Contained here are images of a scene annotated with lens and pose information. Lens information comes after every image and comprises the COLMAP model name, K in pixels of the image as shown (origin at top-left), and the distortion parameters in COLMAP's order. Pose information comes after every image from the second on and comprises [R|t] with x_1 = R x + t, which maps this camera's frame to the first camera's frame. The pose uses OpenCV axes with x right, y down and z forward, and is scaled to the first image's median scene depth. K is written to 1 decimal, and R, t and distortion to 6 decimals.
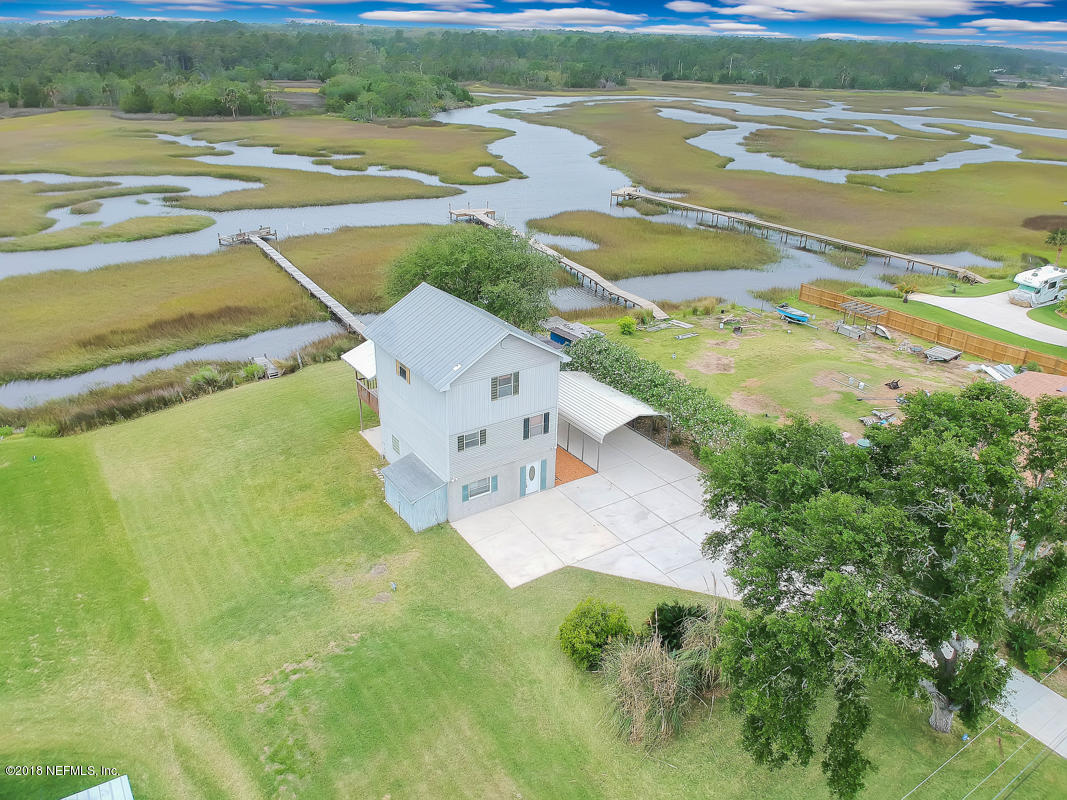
lens RADIAL K [[781.9, 0, 533.2], [0, 781.9, 398.0], [0, 0, 1]] dist [0.057228, -0.109885]
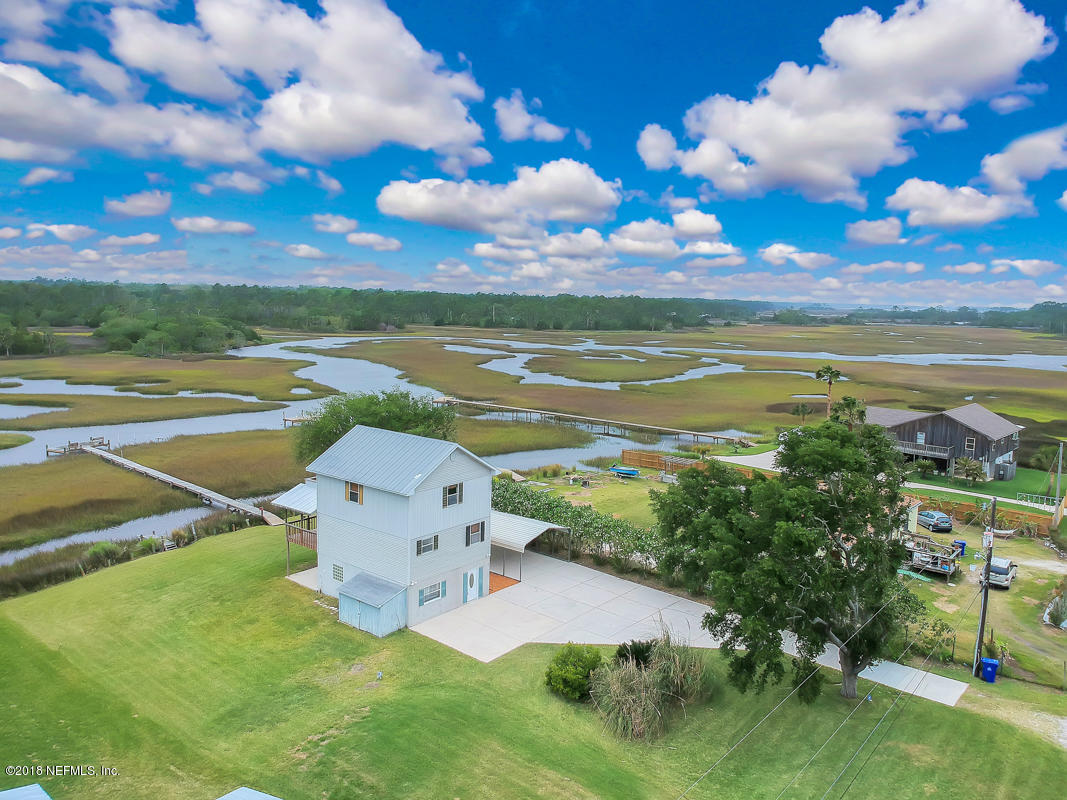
lens RADIAL K [[781.9, 0, 532.5], [0, 781.9, 414.4], [0, 0, 1]] dist [0.057228, -0.109885]
pose [[0.957670, -0.040820, 0.284961, -0.134311], [0.117849, 0.958737, -0.258718, 0.099591], [-0.262642, 0.281349, 0.922964, -0.078661]]
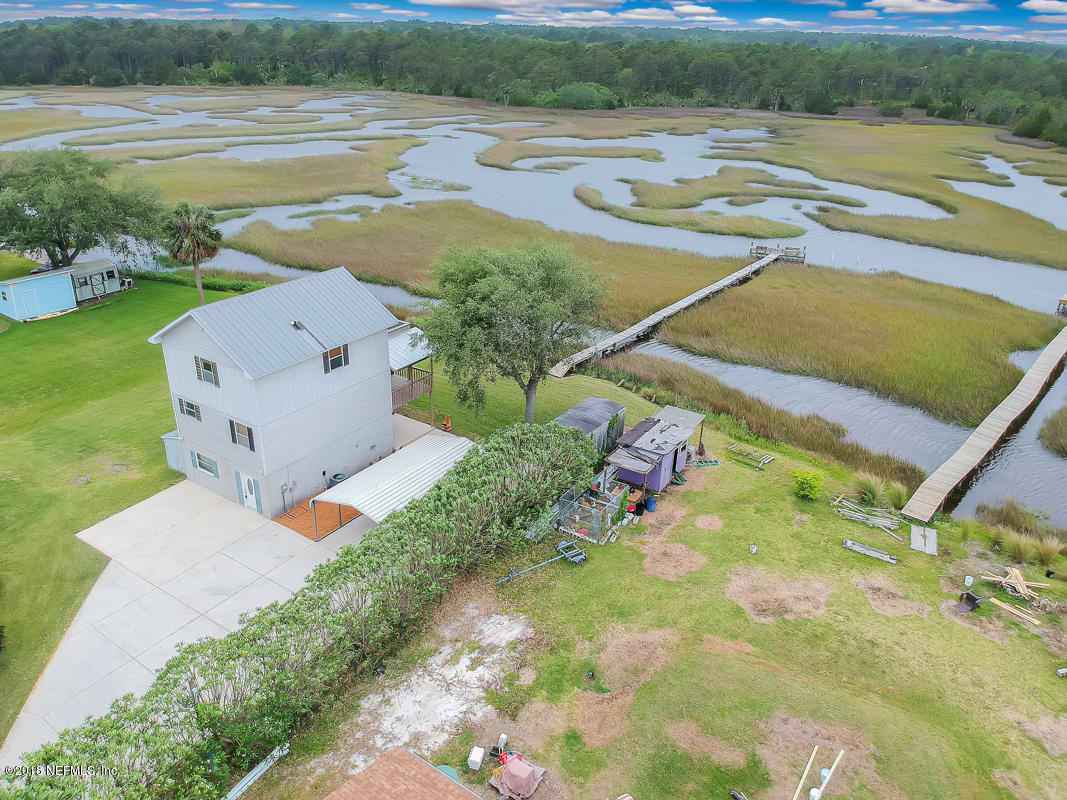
lens RADIAL K [[781.9, 0, 530.7], [0, 781.9, 382.7], [0, 0, 1]] dist [0.057228, -0.109885]
pose [[0.383000, 0.363823, -0.849084, 0.495017], [-0.399504, 0.894004, 0.202865, -0.188699], [0.832891, 0.261516, 0.487752, 0.465297]]
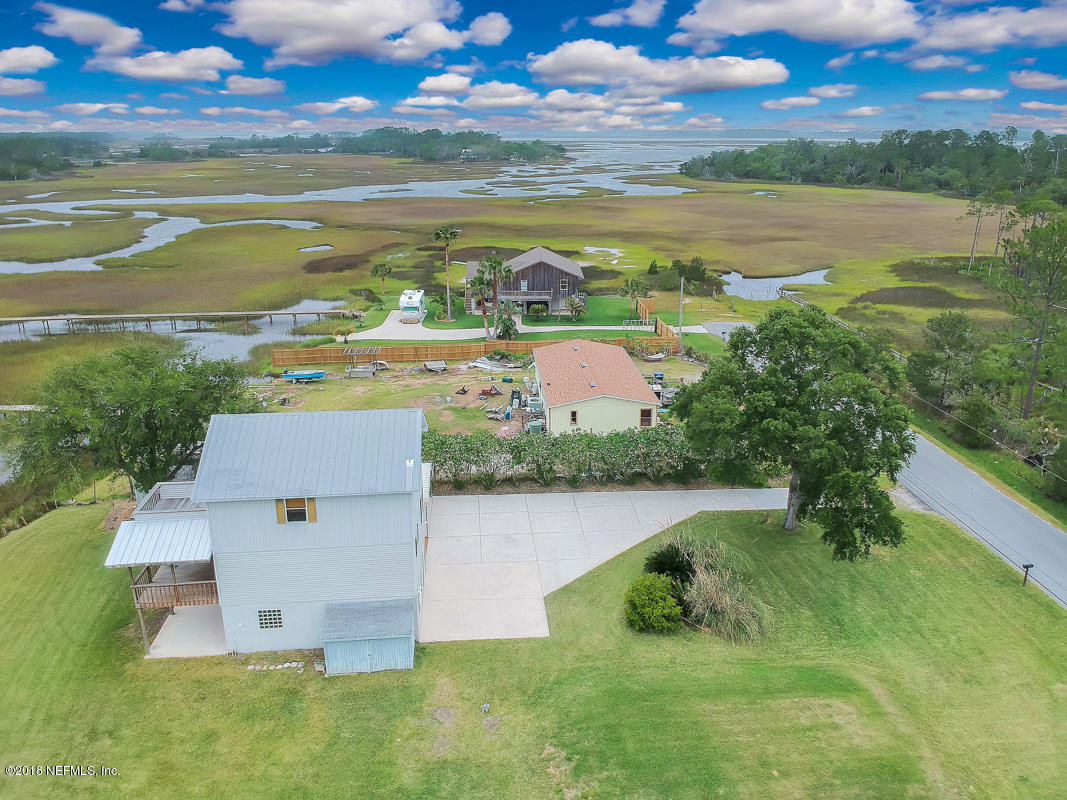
lens RADIAL K [[781.9, 0, 539.6], [0, 781.9, 395.7], [0, 0, 1]] dist [0.057228, -0.109885]
pose [[0.473363, -0.299024, 0.828560, -0.388943], [0.377825, 0.918623, 0.115673, -0.082481], [-0.795724, 0.258295, 0.547821, 0.182223]]
